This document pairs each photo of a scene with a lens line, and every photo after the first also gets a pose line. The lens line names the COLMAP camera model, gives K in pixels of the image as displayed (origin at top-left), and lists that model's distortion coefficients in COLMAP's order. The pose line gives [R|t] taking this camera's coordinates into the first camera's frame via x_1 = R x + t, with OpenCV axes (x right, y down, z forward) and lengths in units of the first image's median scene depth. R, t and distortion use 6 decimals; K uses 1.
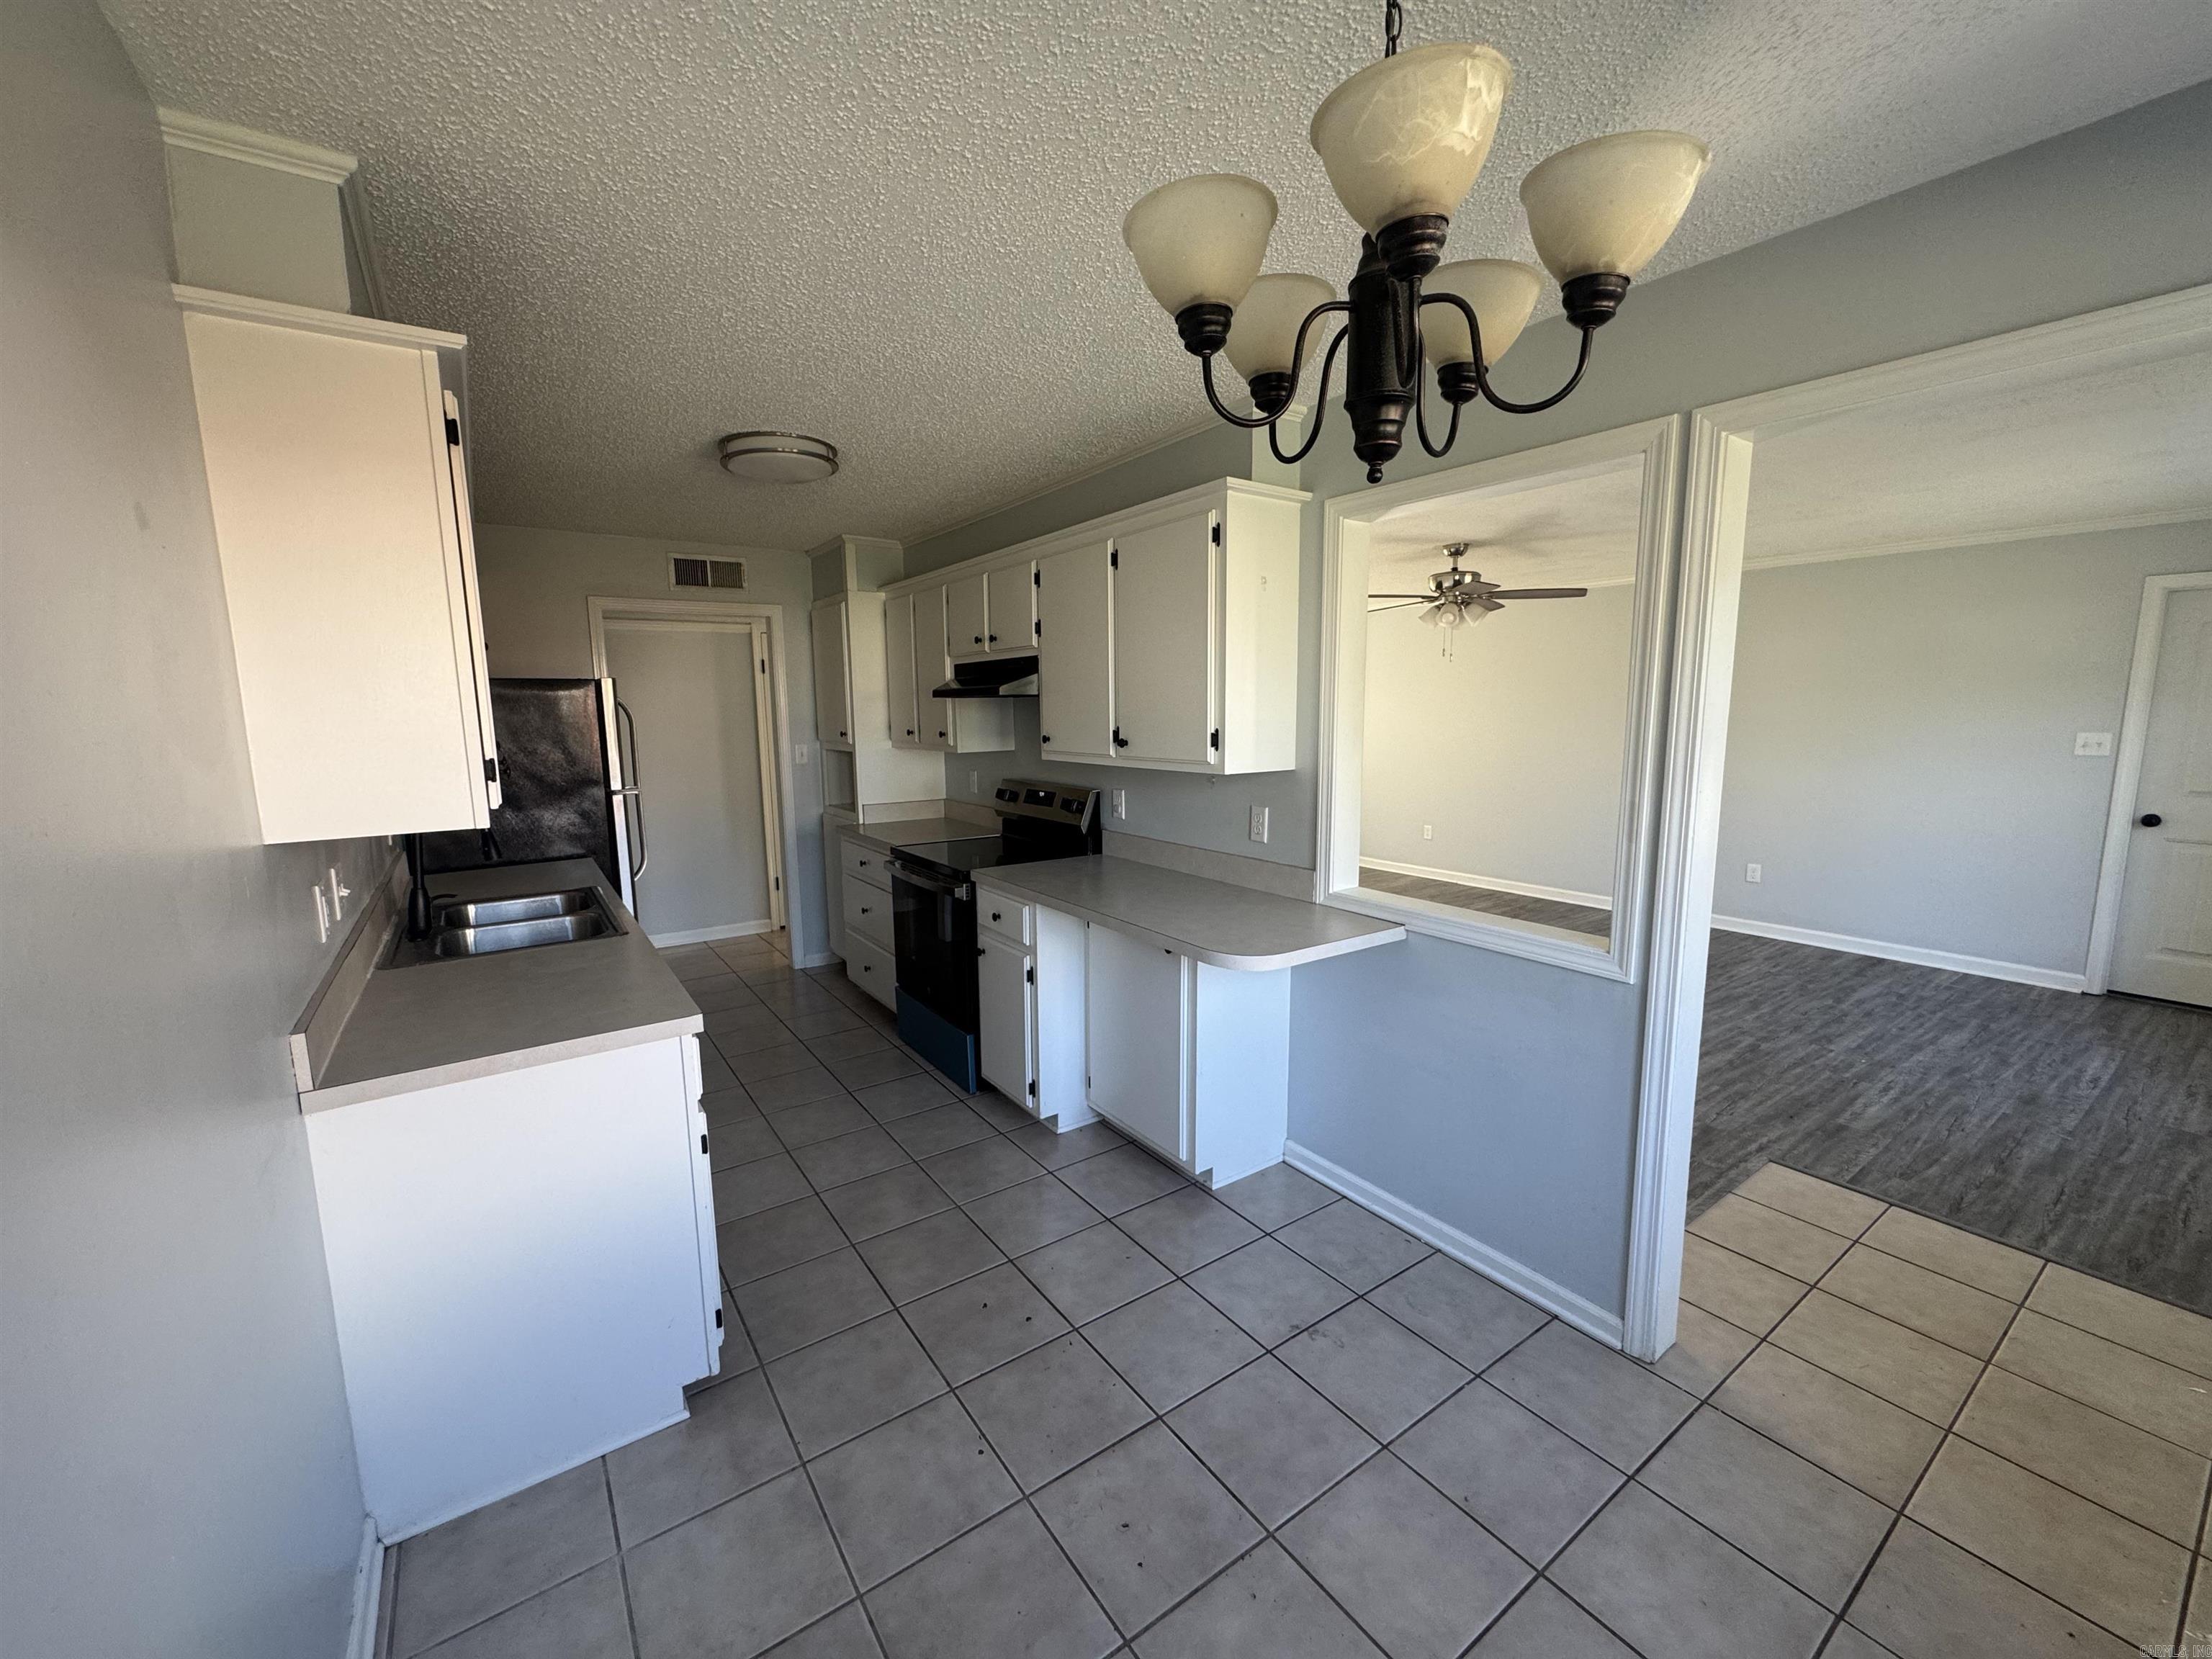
lens RADIAL K [[881.8, 0, 1110.6], [0, 881.8, 828.4], [0, 0, 1]] dist [-0.004478, 0.000535]
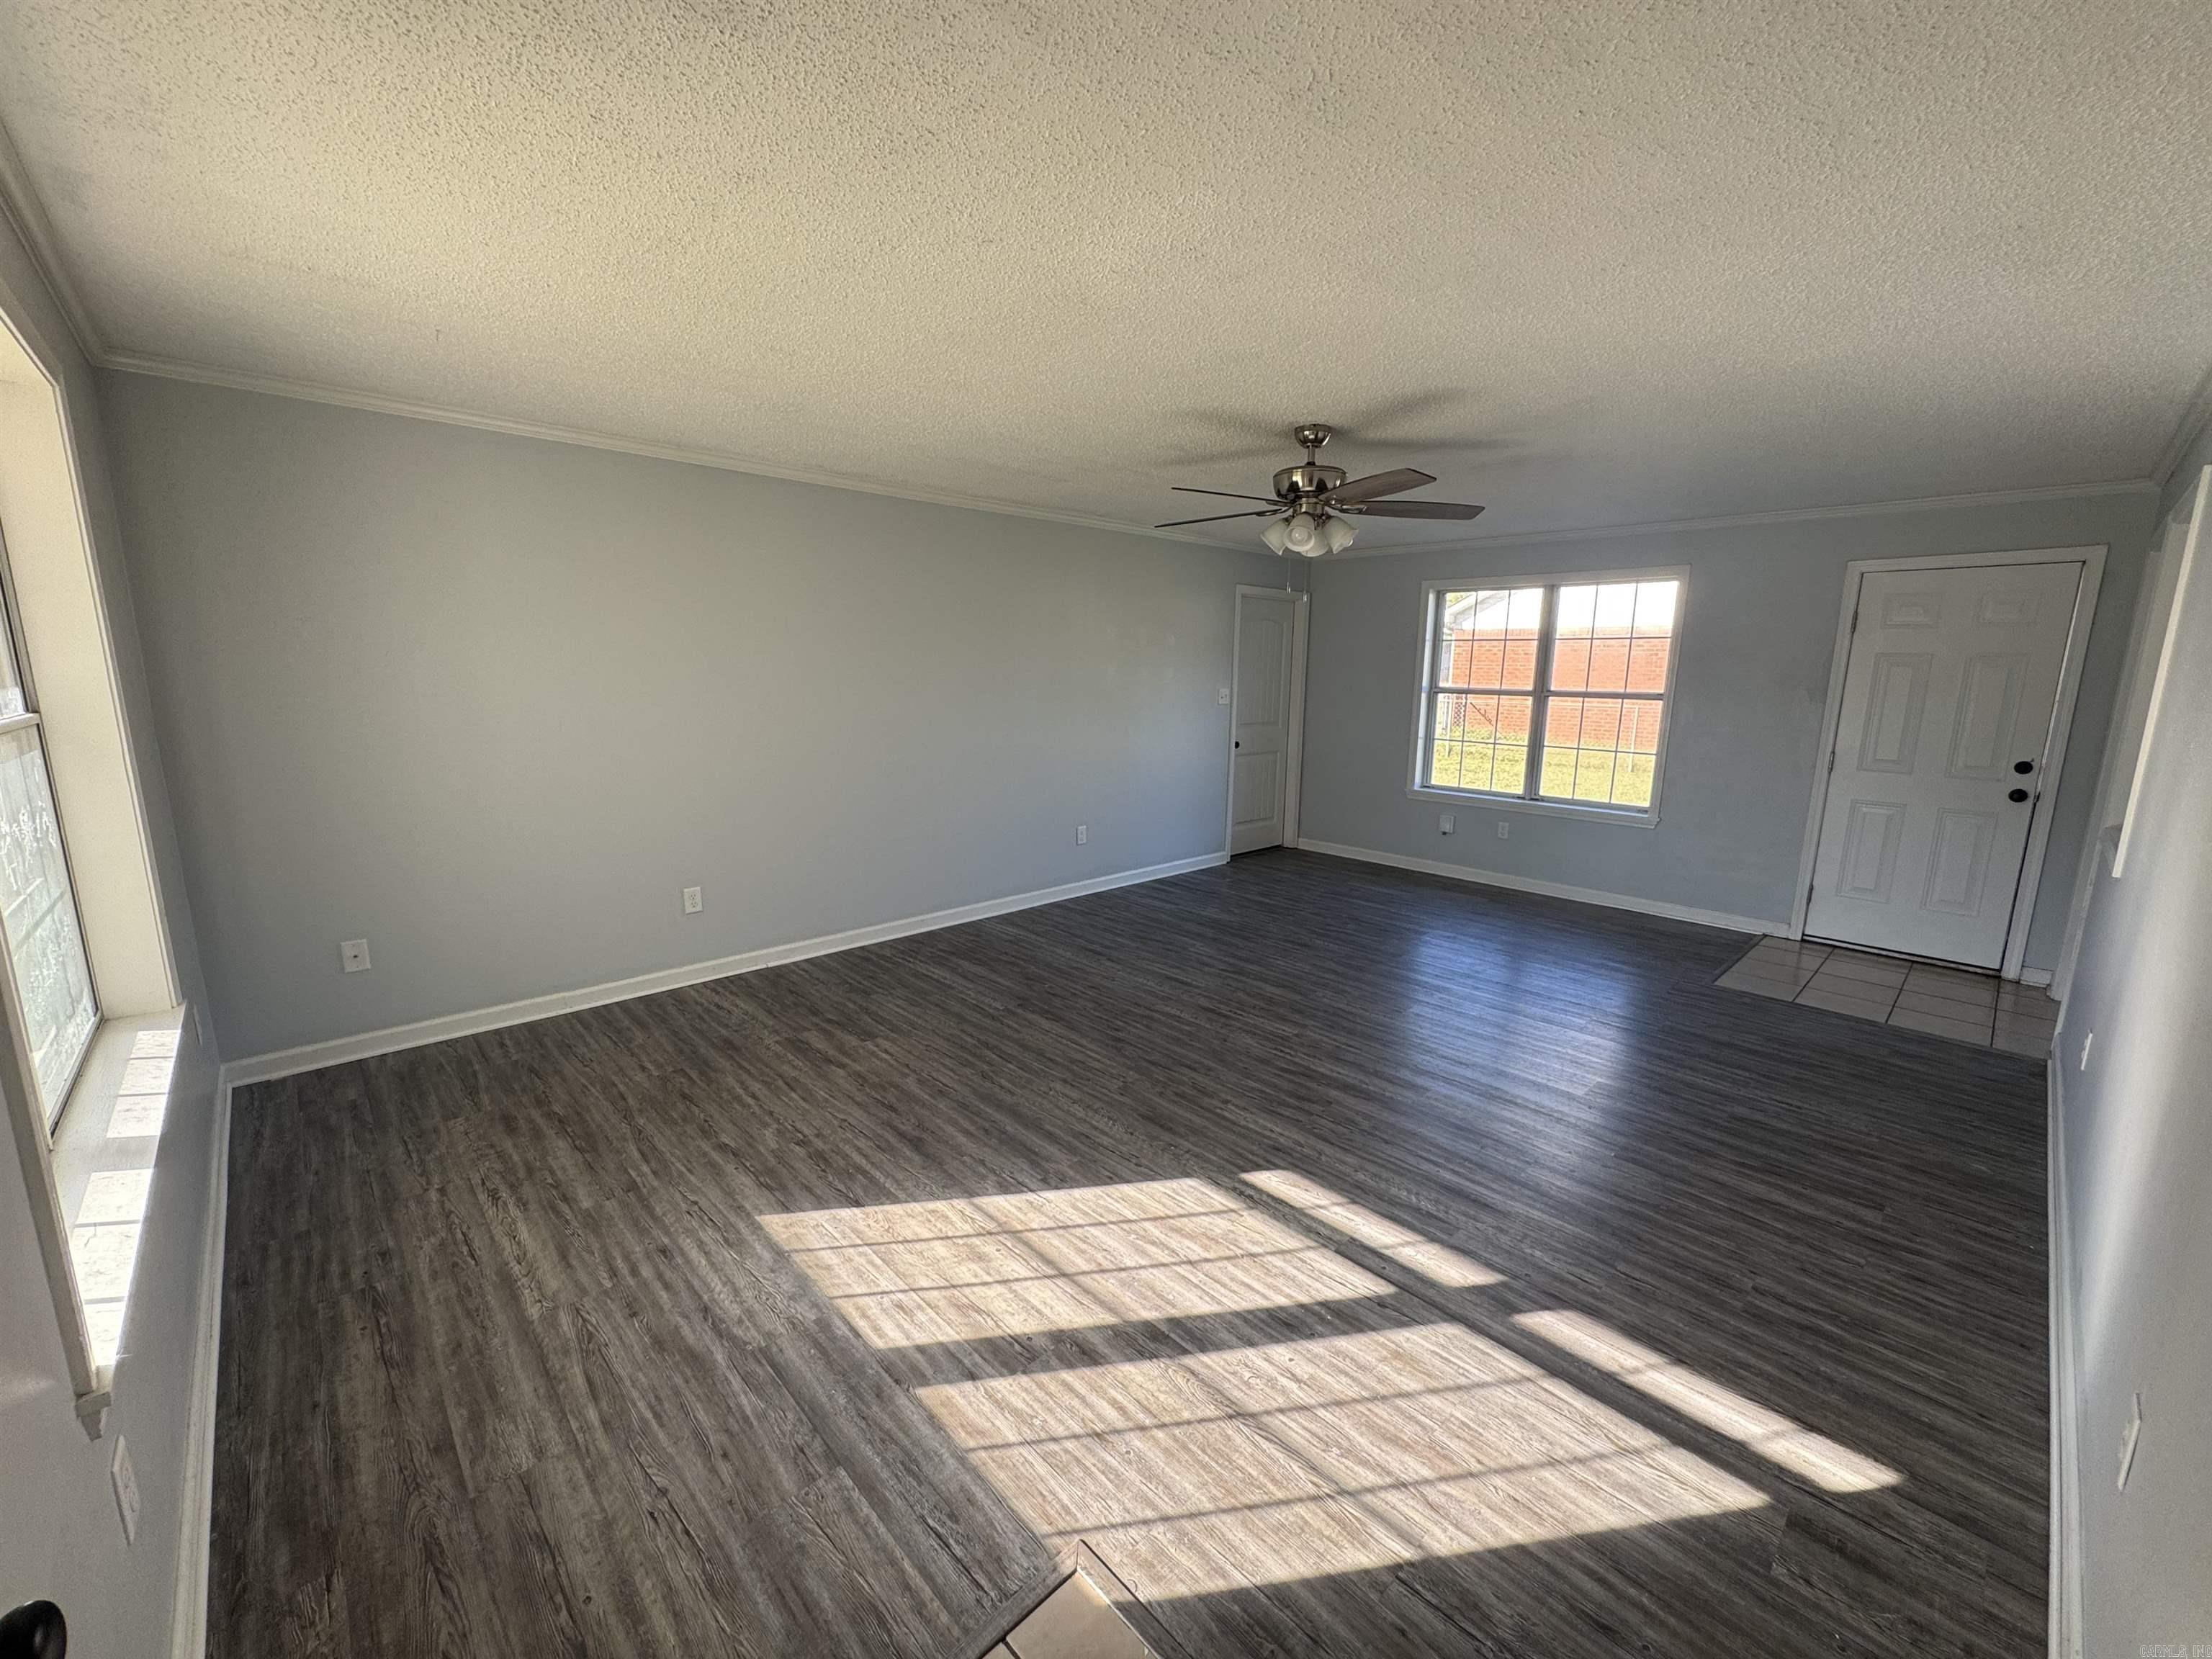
lens RADIAL K [[881.8, 0, 1113.7], [0, 881.8, 831.0], [0, 0, 1]] dist [-0.004478, 0.000535]
pose [[-0.151974, -0.173935, 0.972960, -0.567692], [0.125306, 0.973060, 0.193526, -0.324534], [-0.980409, 0.151329, -0.126085, 2.460943]]
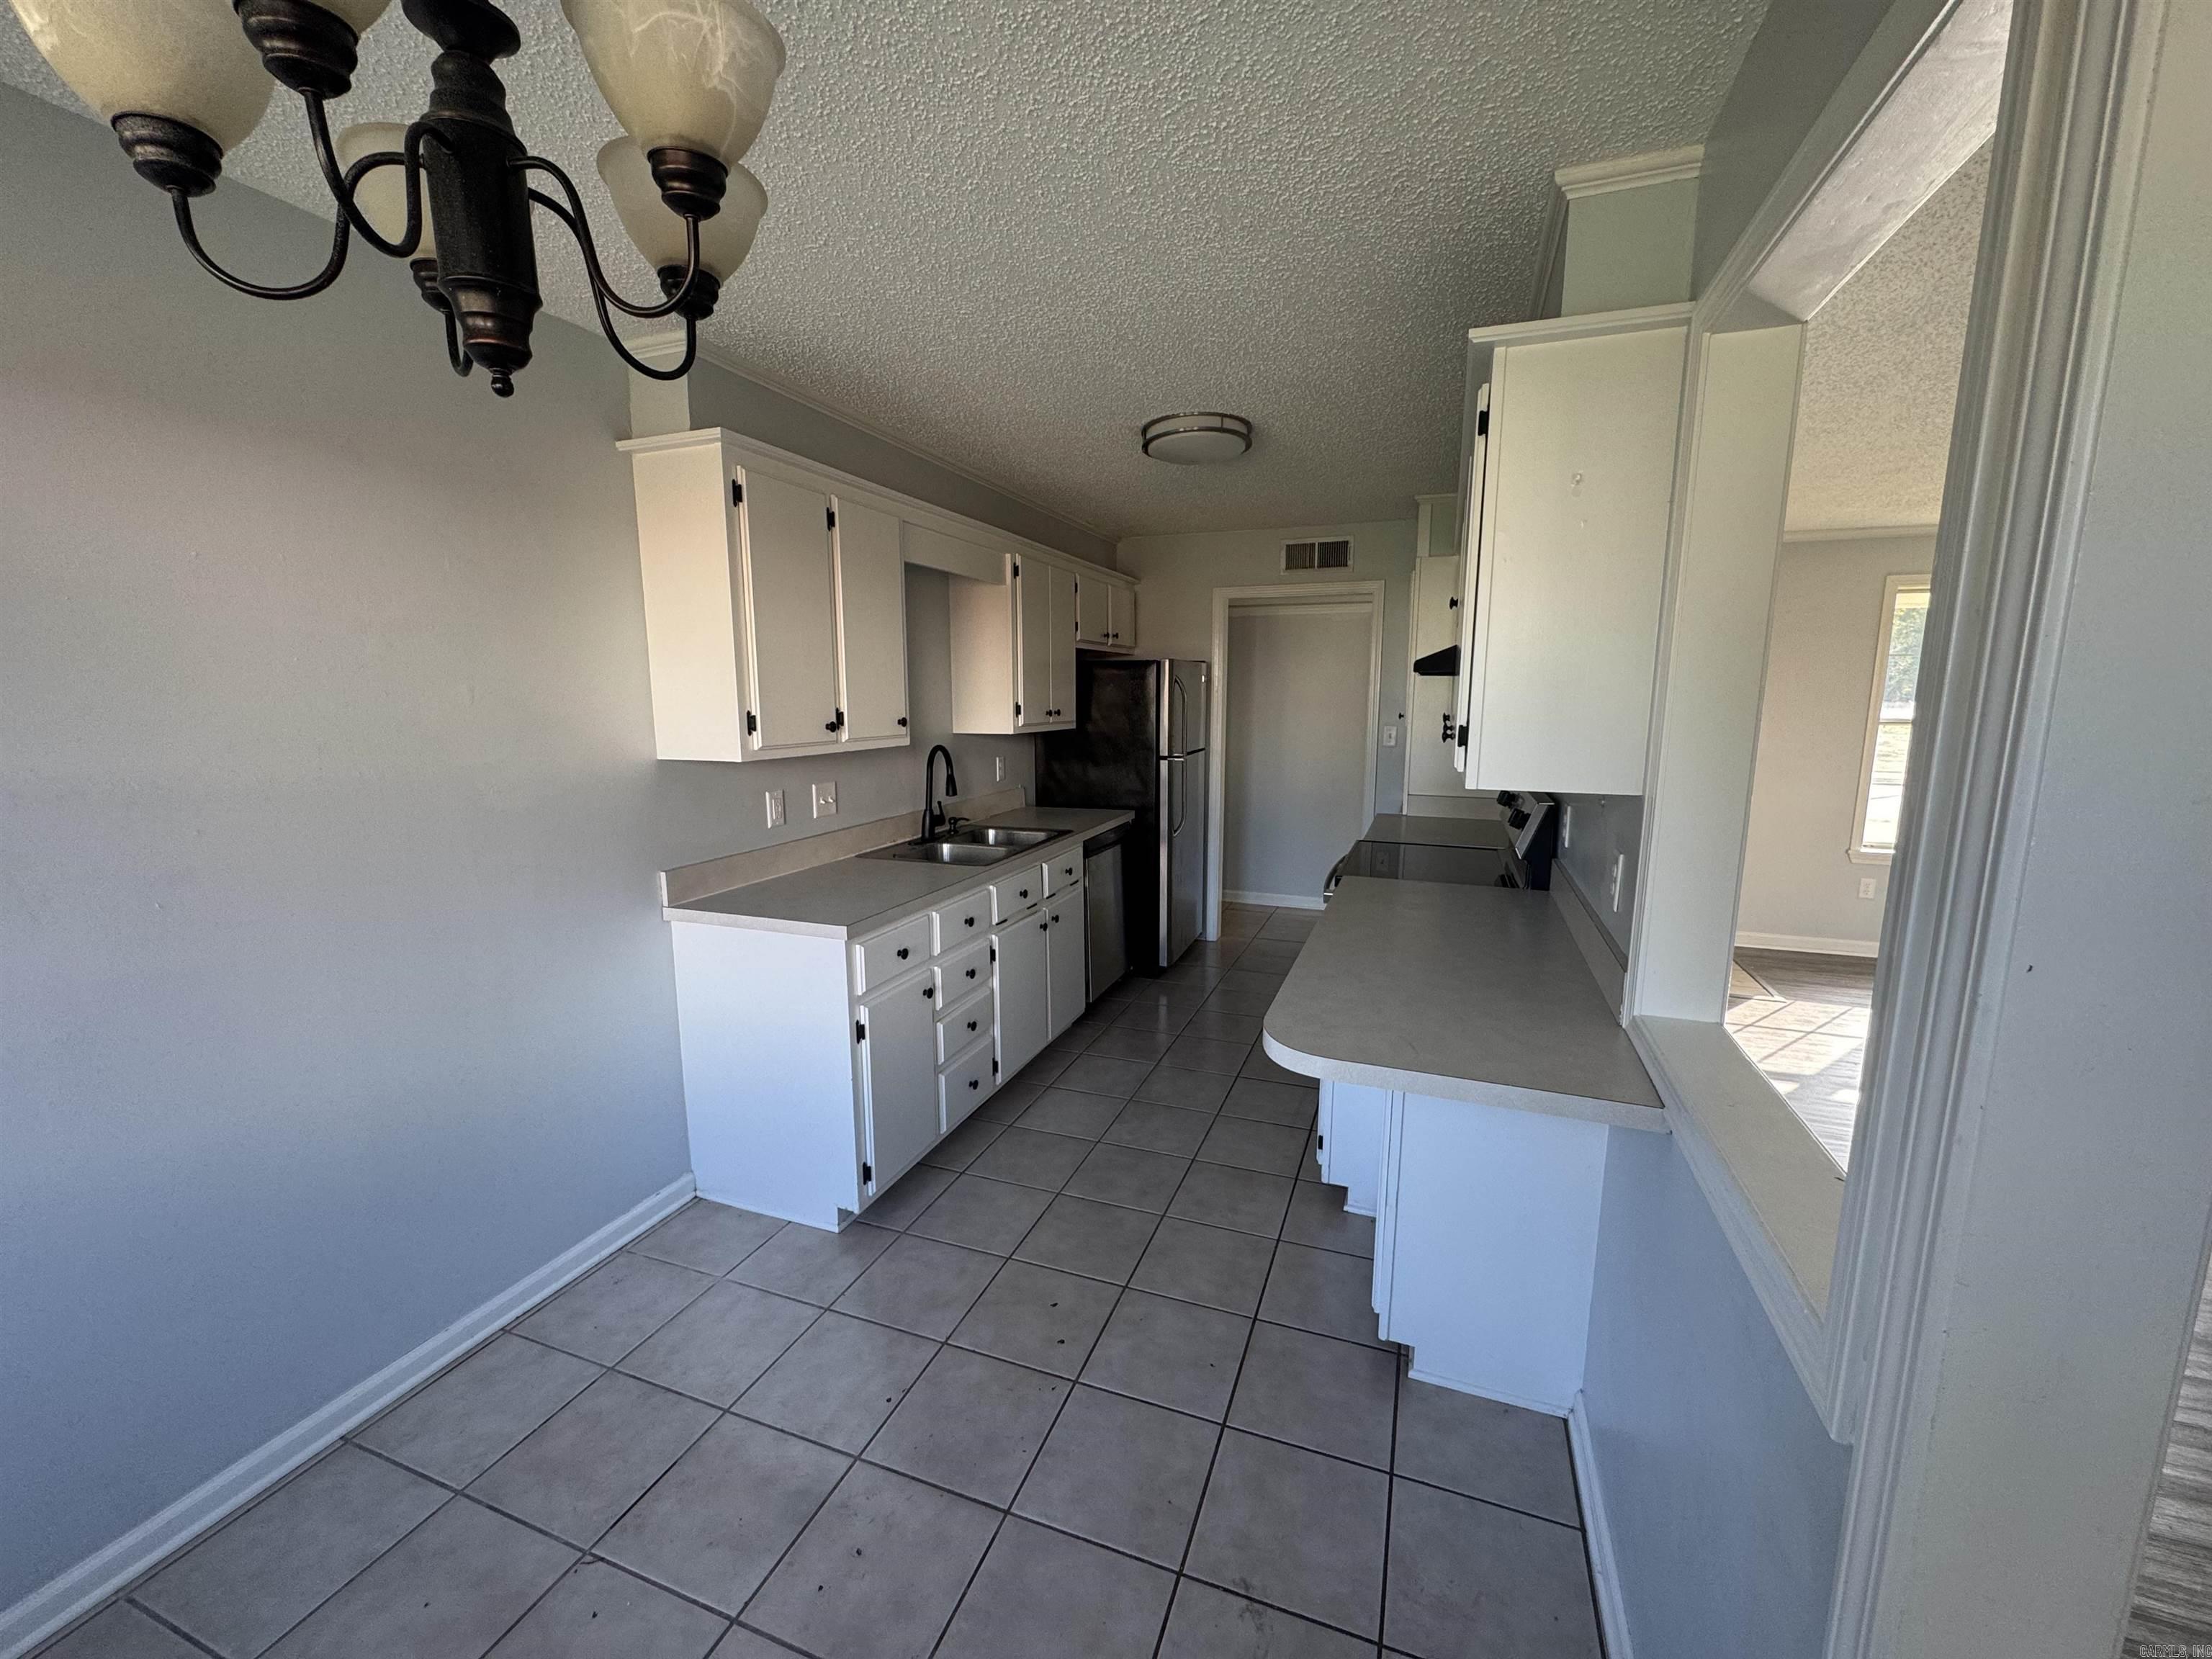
lens RADIAL K [[881.8, 0, 1104.6], [0, 881.8, 831.5], [0, 0, 1]] dist [-0.004478, 0.000535]
pose [[0.559714, 0.142446, -0.816351, 0.536639], [-0.123048, 0.988481, 0.088116, -0.056511], [0.819499, 0.051131, 0.570795, 0.415544]]
